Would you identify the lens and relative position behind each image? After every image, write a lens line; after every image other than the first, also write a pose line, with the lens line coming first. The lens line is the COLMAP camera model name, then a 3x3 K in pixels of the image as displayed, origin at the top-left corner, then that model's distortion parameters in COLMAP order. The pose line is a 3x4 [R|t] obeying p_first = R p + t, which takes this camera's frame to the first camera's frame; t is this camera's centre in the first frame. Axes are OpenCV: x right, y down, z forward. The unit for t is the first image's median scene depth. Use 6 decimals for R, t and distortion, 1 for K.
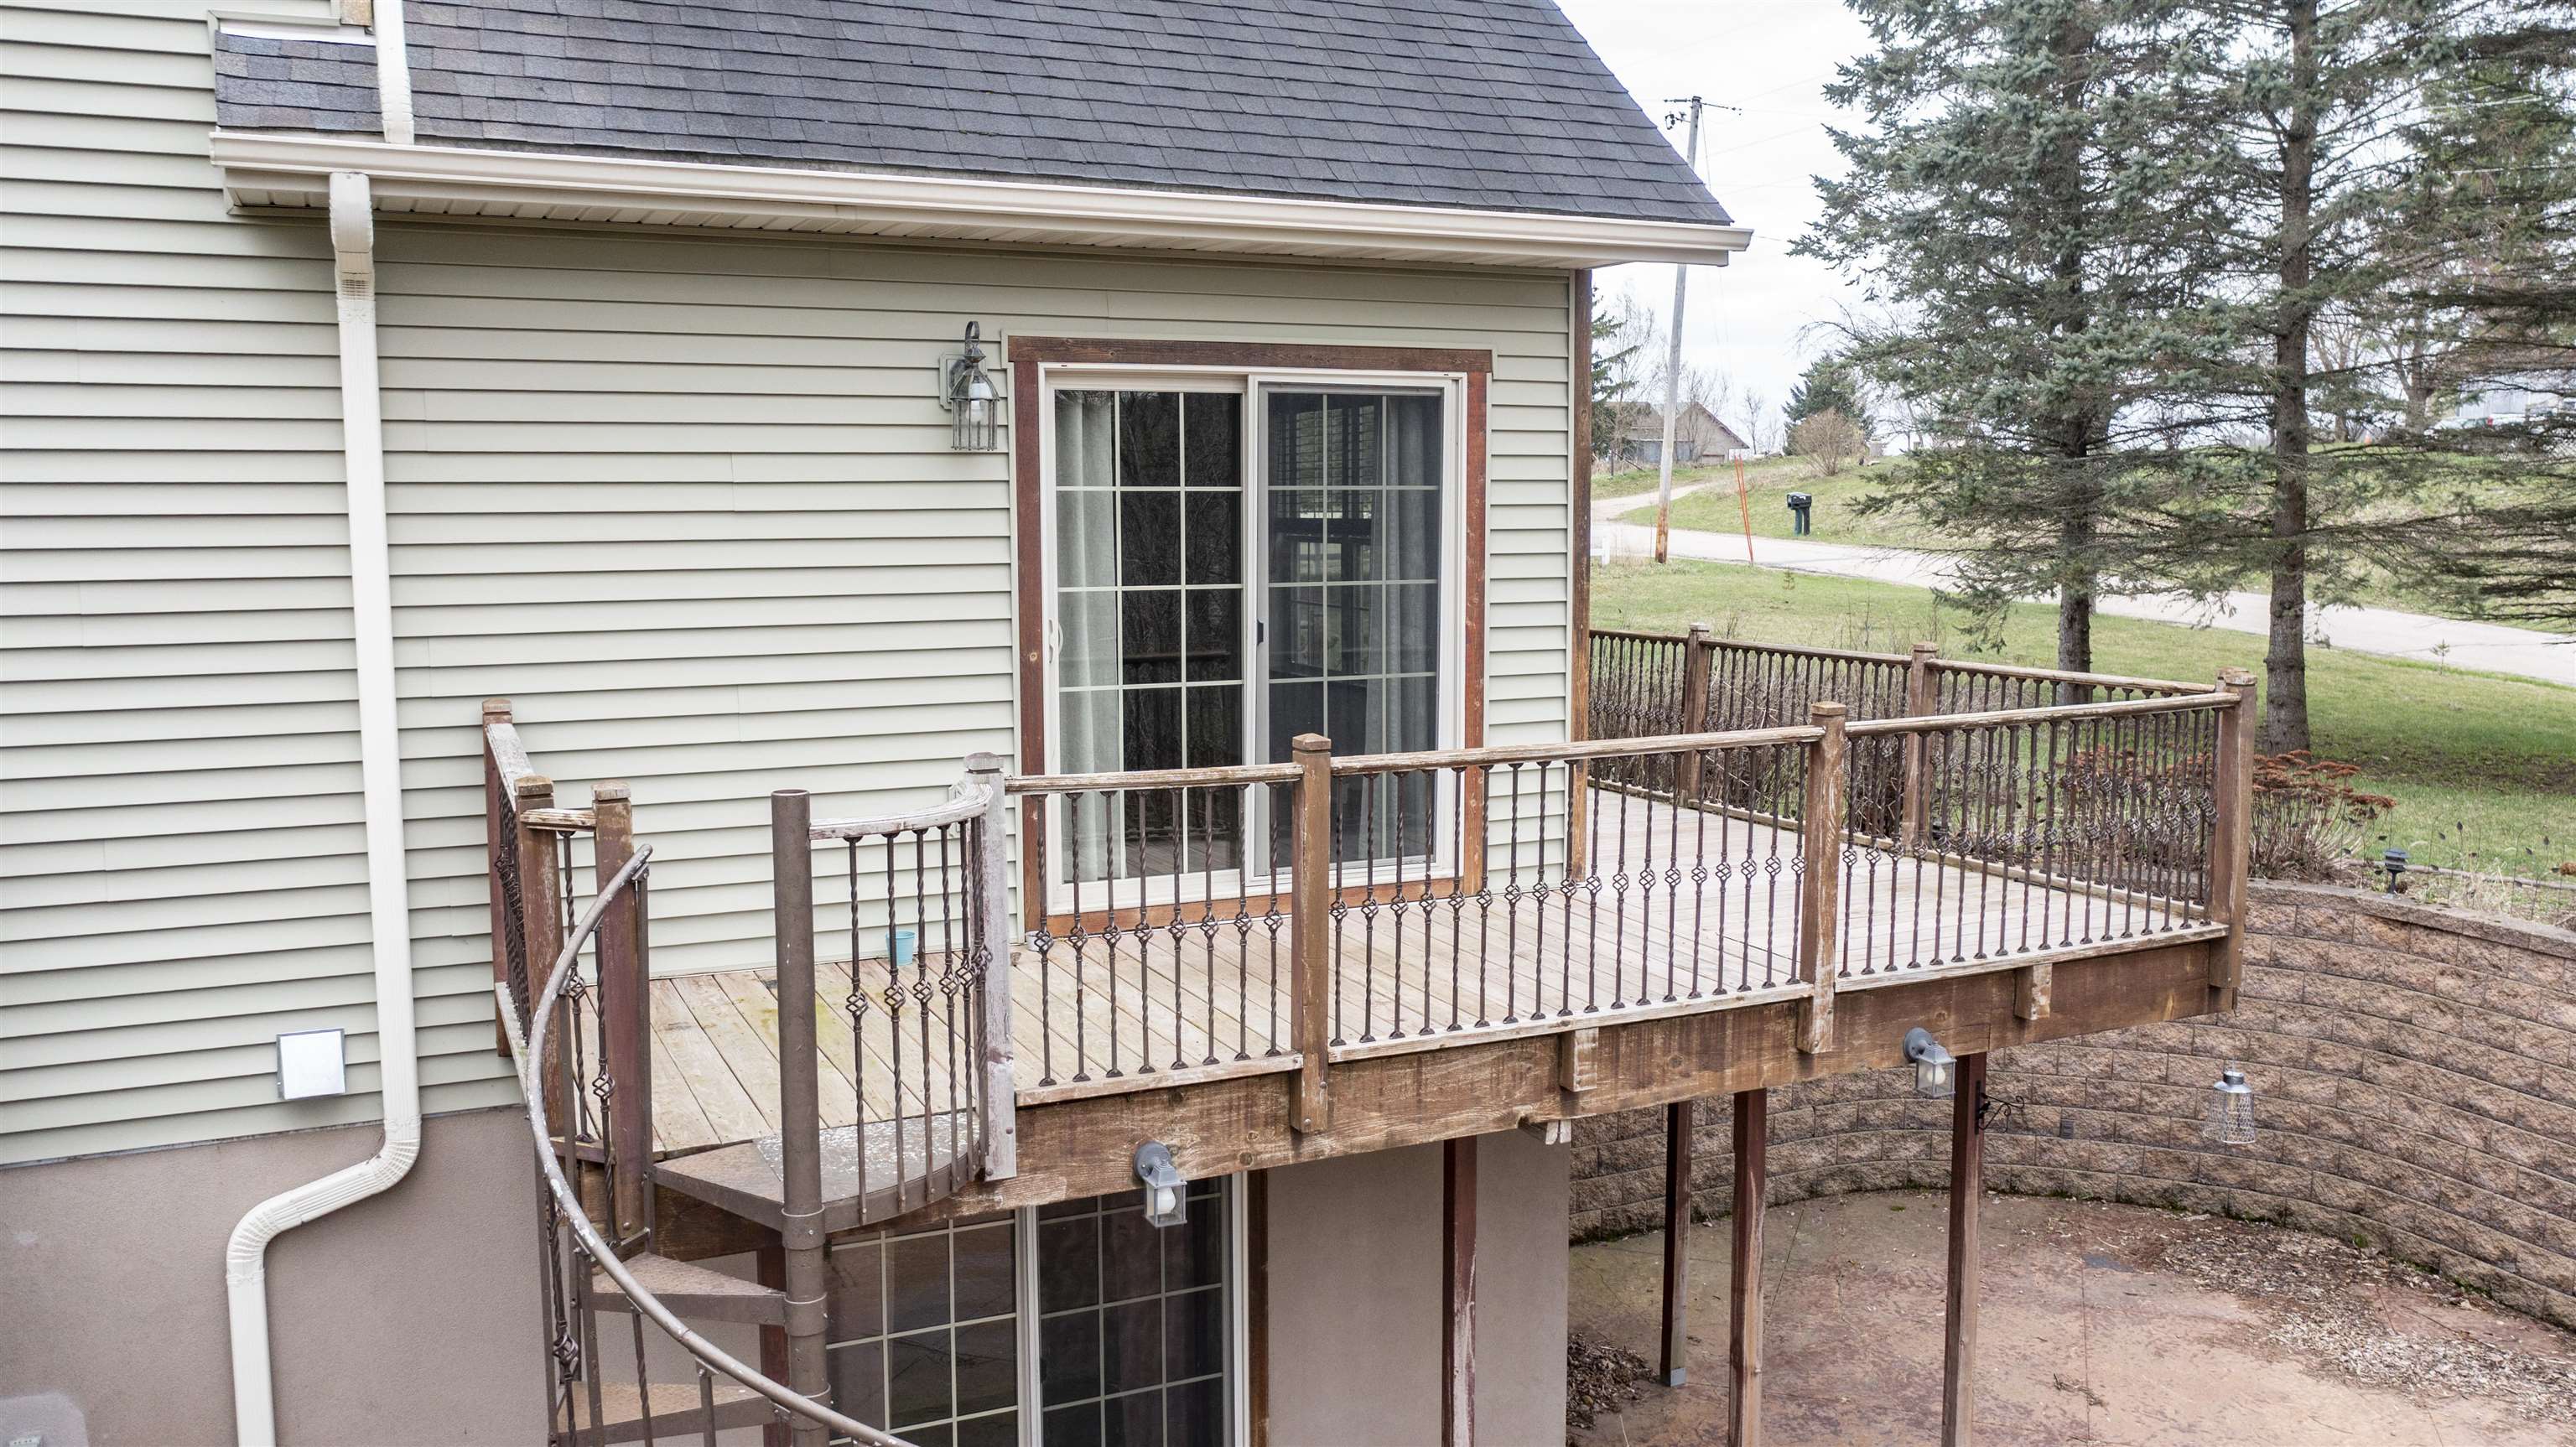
lens RADIAL K [[2103.9, 0, 1288.0], [0, 2103.9, 723.5], [0, 0, 1]] dist [0.000979, 0.006288]
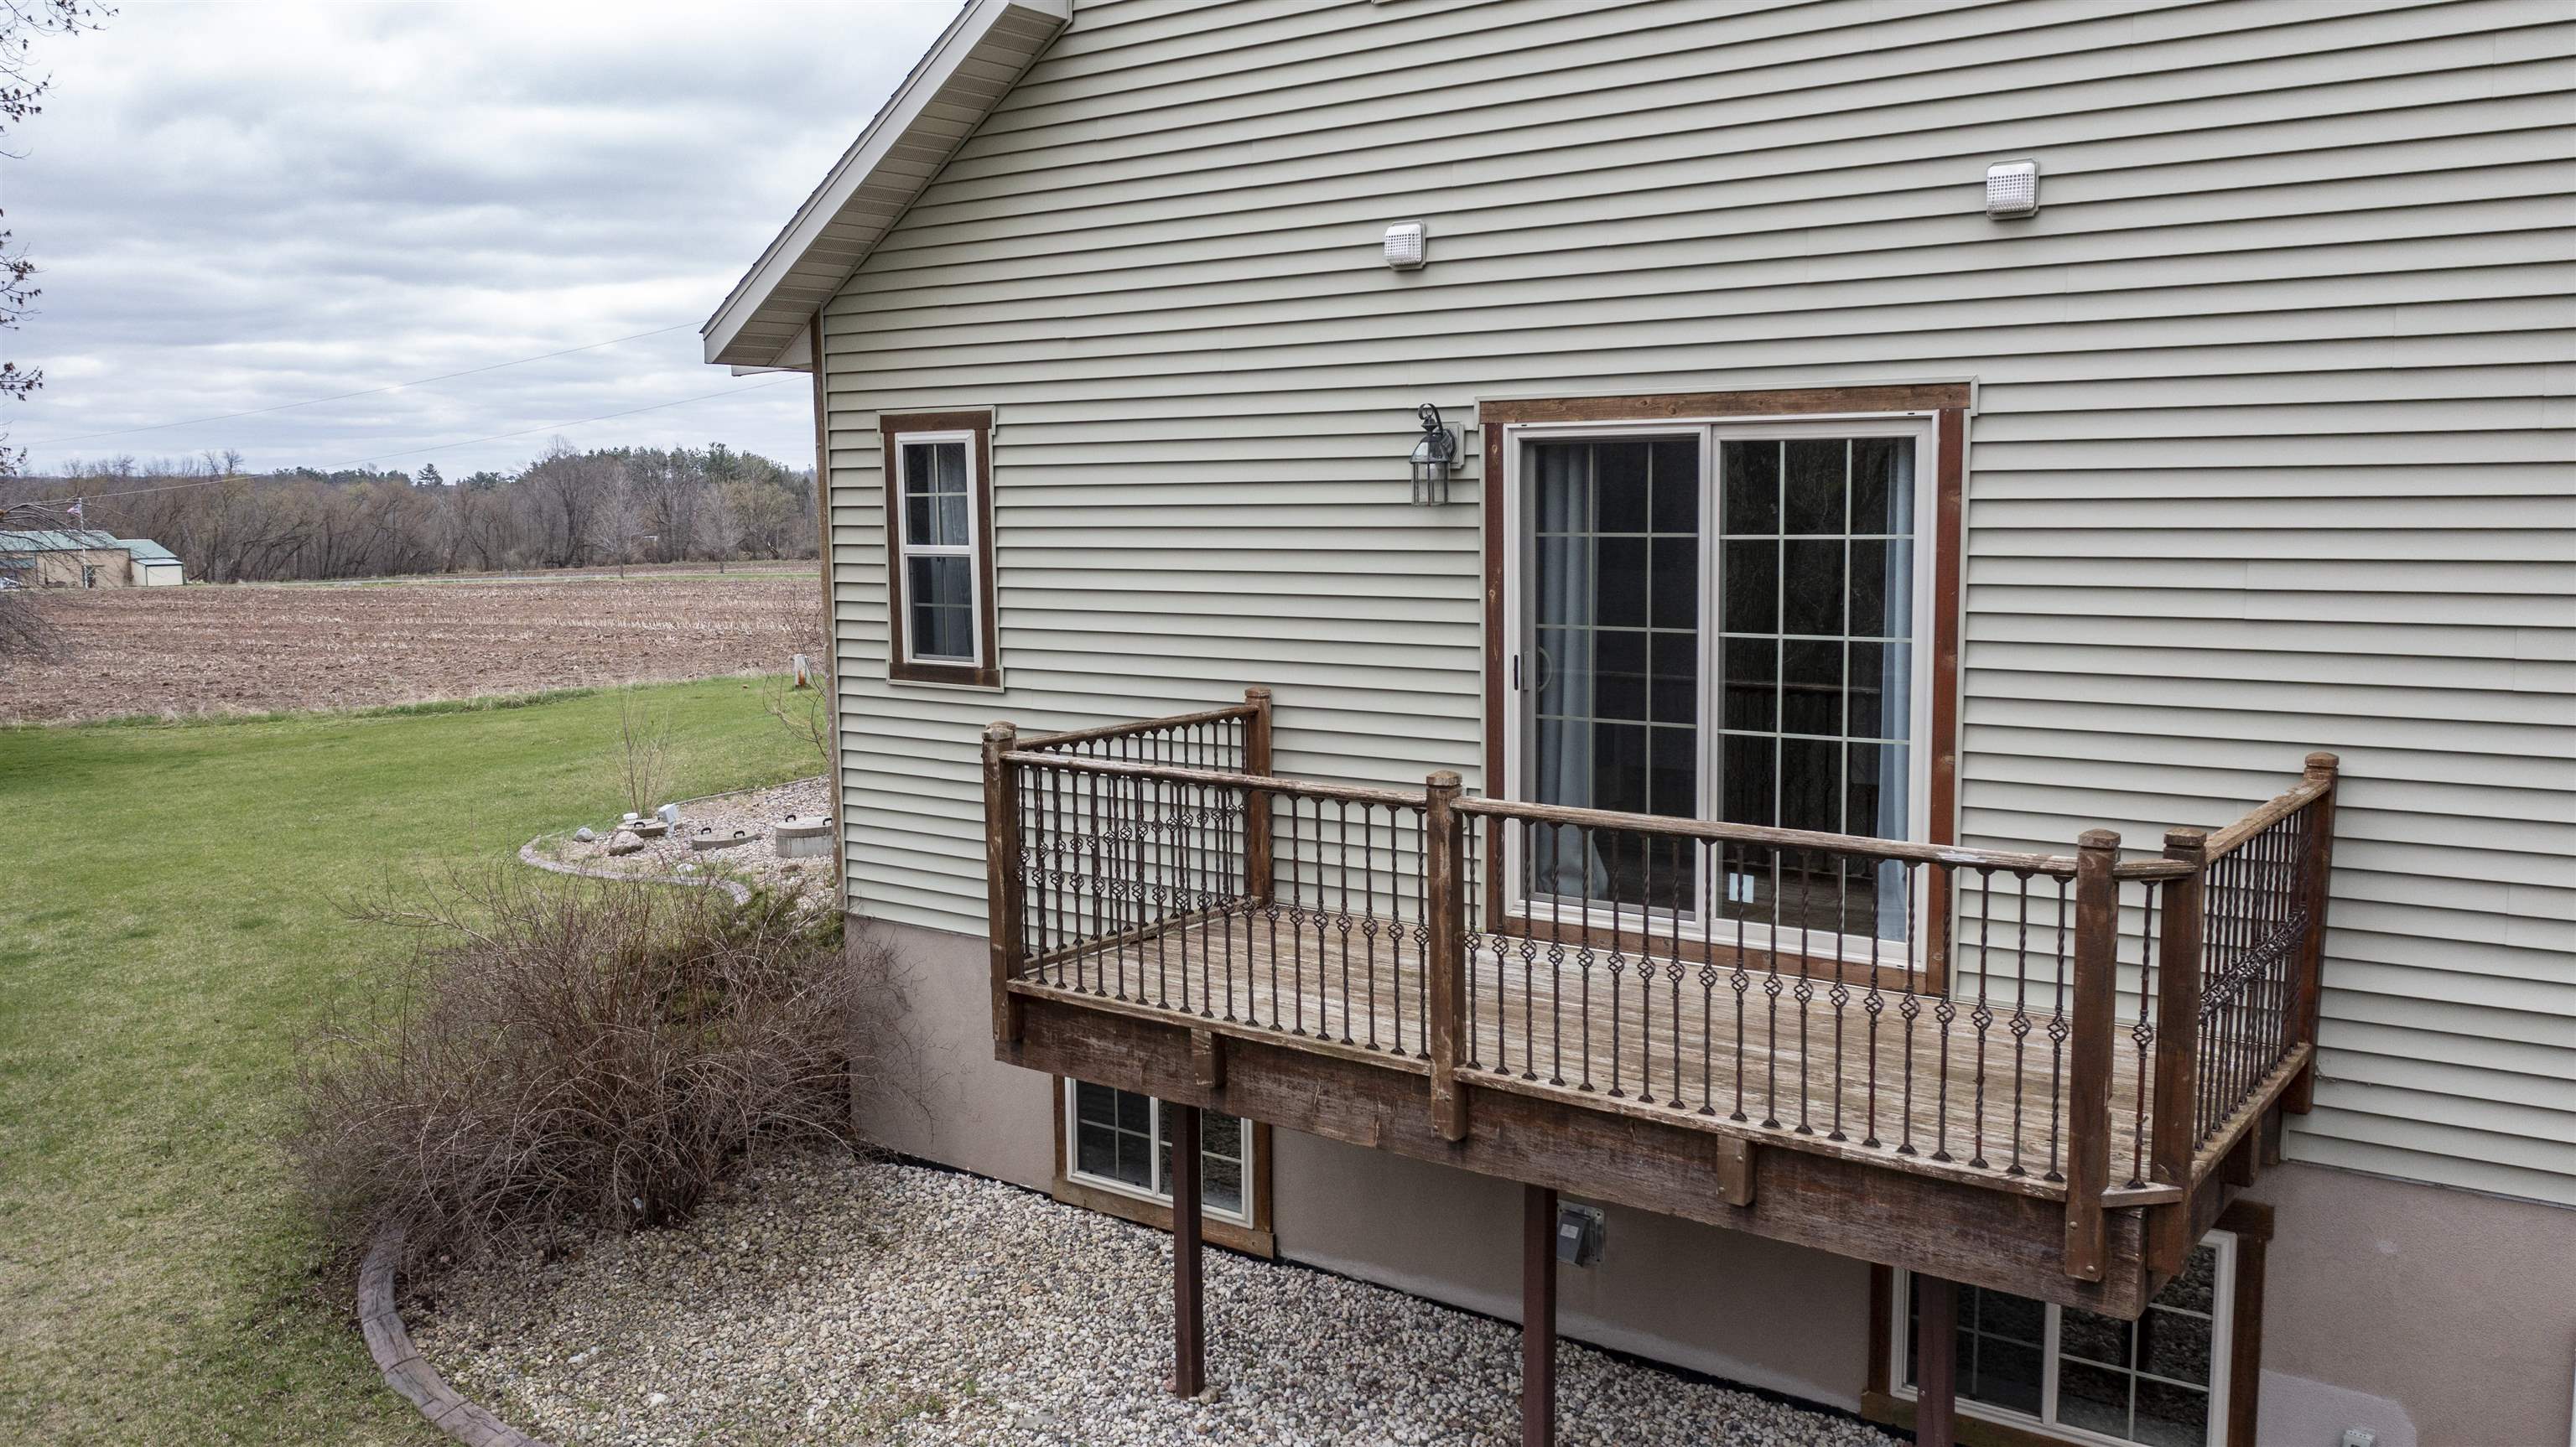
lens RADIAL K [[2061.2, 0, 1288.0], [0, 2061.2, 723.5], [0, 0, 1]] dist [-0.015485, 0.016287]
pose [[0.464151, 0.087221, -0.881451, 0.755519], [-0.105712, 0.993482, 0.042642, -0.043950], [0.879425, 0.073388, 0.470346, 0.370237]]
